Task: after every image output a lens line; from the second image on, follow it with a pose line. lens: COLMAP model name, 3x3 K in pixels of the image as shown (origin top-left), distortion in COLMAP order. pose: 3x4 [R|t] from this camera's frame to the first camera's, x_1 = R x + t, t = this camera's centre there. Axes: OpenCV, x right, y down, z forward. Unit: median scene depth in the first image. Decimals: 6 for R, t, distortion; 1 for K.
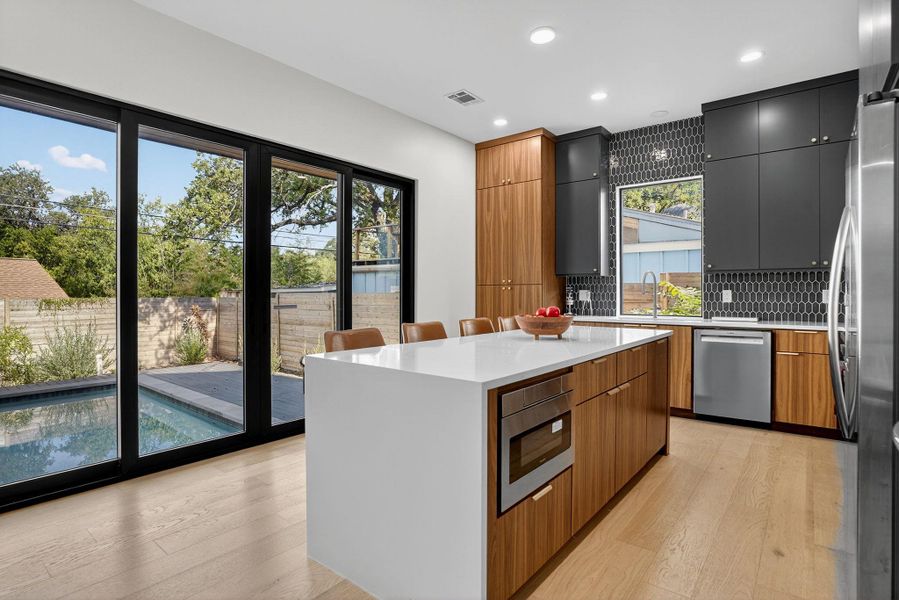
lens RADIAL K [[469.3, 0, 446.9], [0, 469.3, 297.1], [0, 0, 1]] dist [-0.050226, 0.027497]
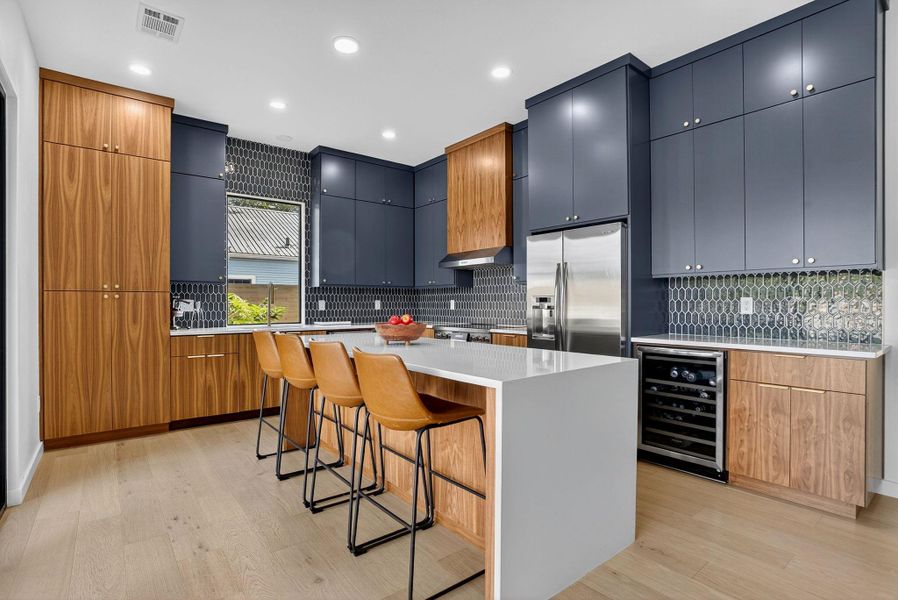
lens RADIAL K [[445.0, 0, 429.6], [0, 445.0, 303.0], [0, 0, 1]] dist [-0.001235, -0.000274]
pose [[0.255838, -0.000672, 0.966719, -0.459914], [0.010586, 0.999942, -0.002106, -0.002386], [-0.966662, 0.010772, 0.255831, 0.399656]]
